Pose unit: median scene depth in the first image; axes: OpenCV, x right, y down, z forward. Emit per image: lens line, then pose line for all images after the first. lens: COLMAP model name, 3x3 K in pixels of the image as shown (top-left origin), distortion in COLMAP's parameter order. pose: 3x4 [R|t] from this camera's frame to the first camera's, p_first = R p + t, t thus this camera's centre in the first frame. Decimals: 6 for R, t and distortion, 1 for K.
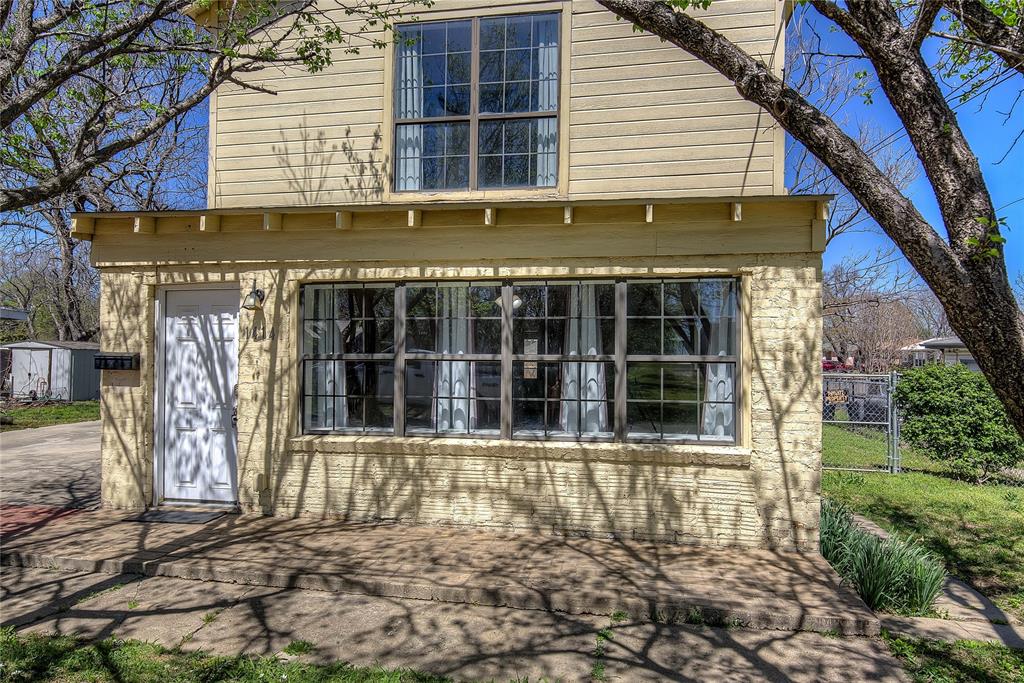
lens RADIAL K [[641.3, 0, 512.4], [0, 641.3, 359.8], [0, 0, 1]] dist [0.001566, 0.000440]
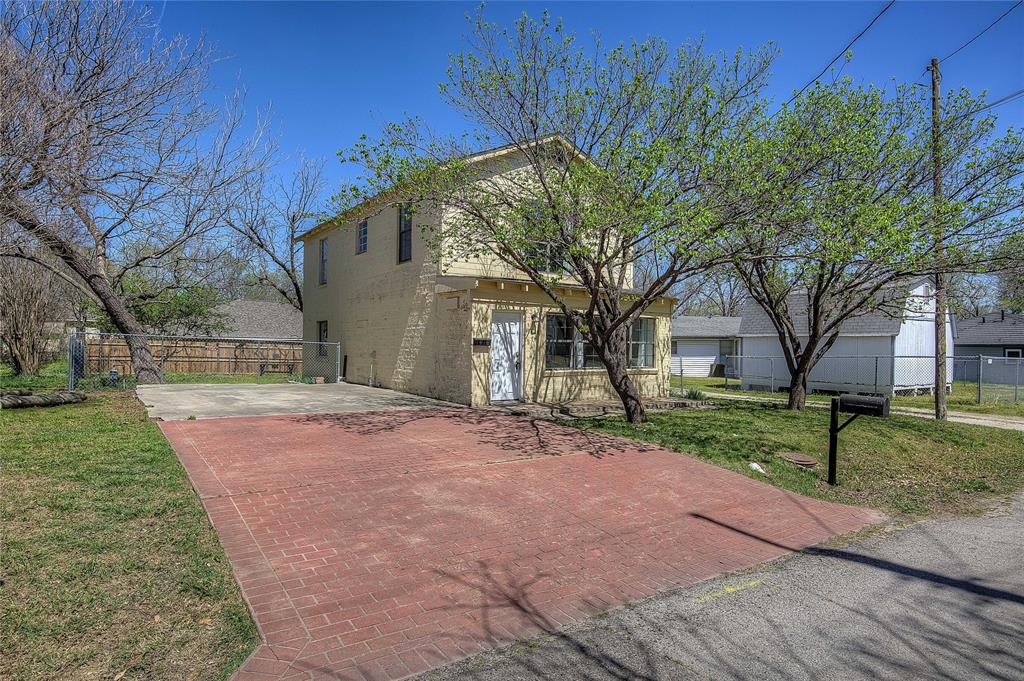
lens RADIAL K [[580.5, 0, 512.2], [0, 580.5, 368.7], [0, 0, 1]] dist [-0.000120, -0.000074]
pose [[0.710568, -0.023315, 0.703242, -2.095073], [-0.006663, 0.999183, 0.039859, 0.015191], [-0.703597, -0.033008, 0.709832, -0.597294]]
